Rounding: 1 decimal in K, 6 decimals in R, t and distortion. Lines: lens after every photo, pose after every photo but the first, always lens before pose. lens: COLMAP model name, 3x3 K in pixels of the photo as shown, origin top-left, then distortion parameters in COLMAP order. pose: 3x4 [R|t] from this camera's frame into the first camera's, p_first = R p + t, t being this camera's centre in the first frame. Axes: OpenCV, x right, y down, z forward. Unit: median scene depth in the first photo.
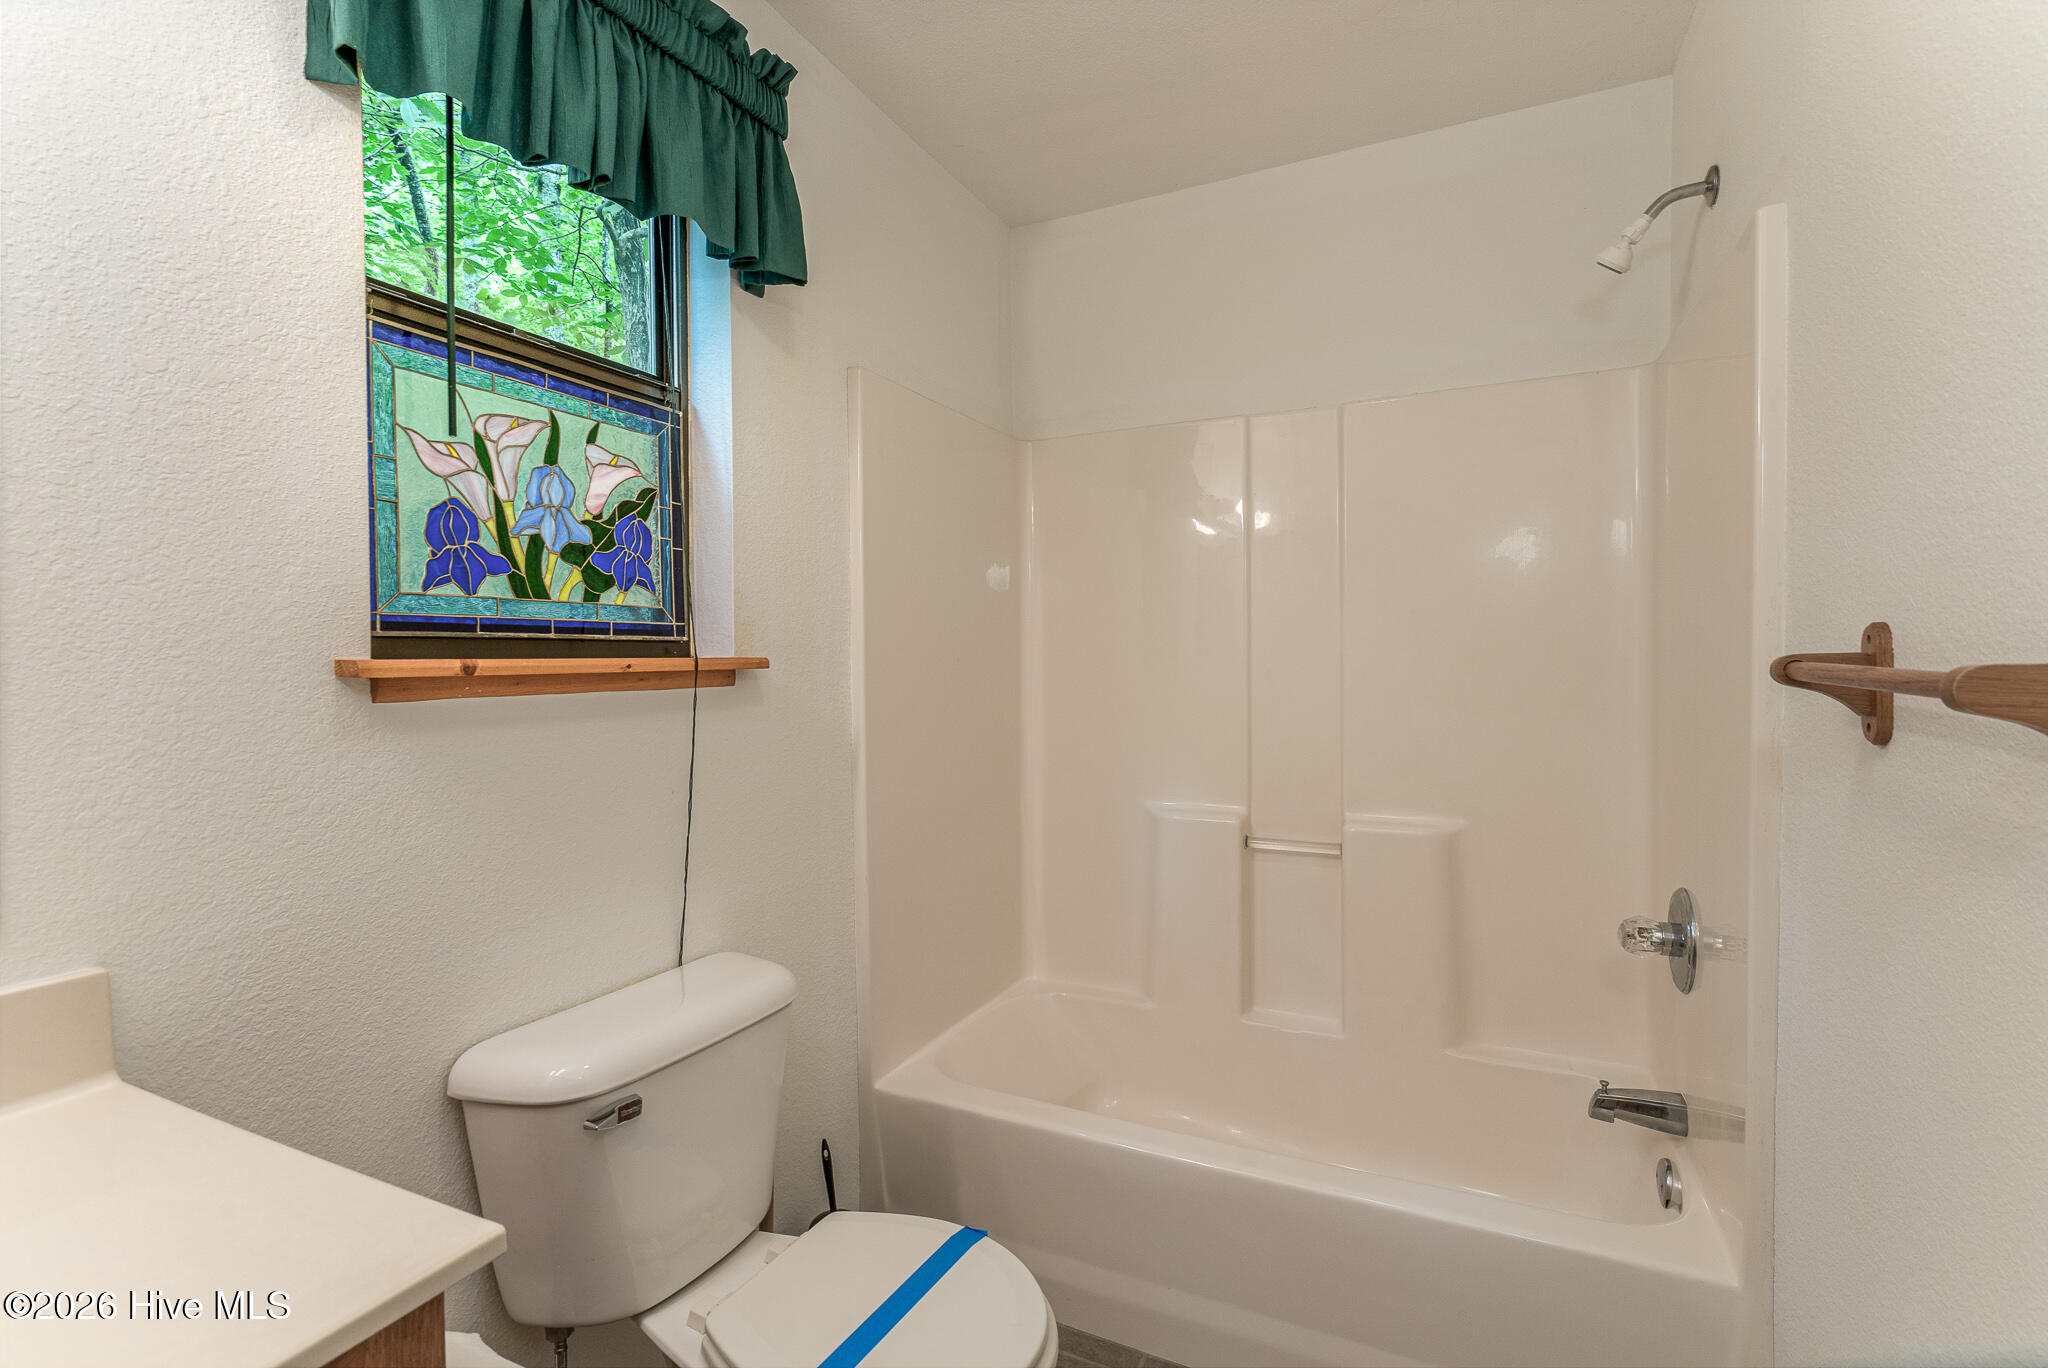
lens RADIAL K [[933.9, 0, 1026.3], [0, 933.9, 673.3], [0, 0, 1]] dist [-0.004142, -0.000155]
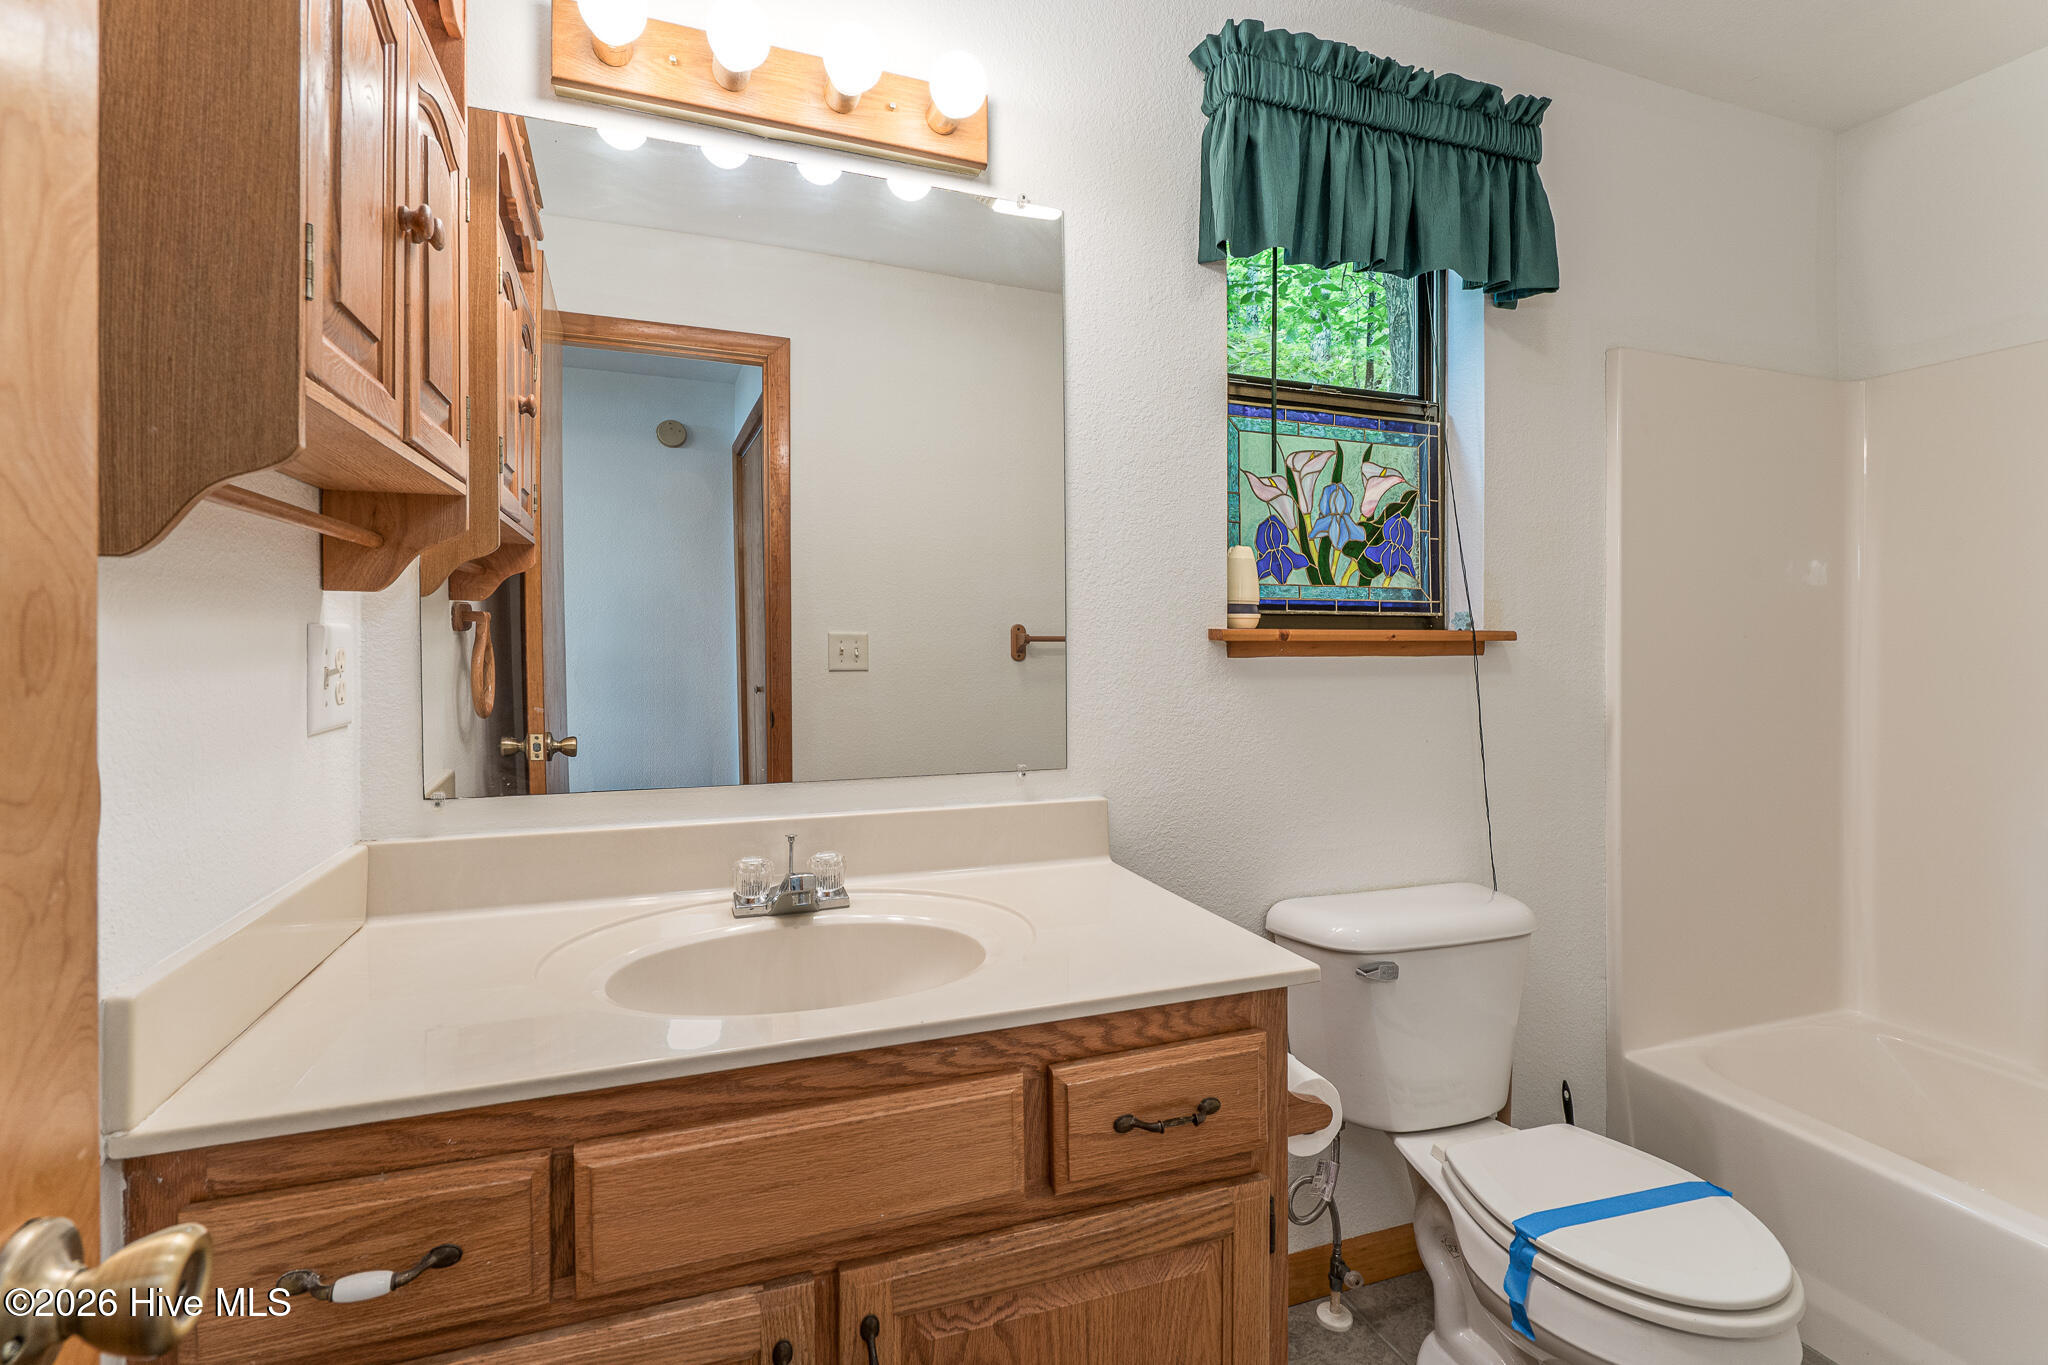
lens RADIAL K [[933.9, 0, 1025.4], [0, 933.9, 621.1], [0, 0, 1]] dist [-0.002242, 0.000273]
pose [[0.716916, 0.003939, -0.697149, 0.094336], [-0.023285, 0.999561, -0.018298, 0.006210], [0.696771, 0.029351, 0.716693, -0.243419]]
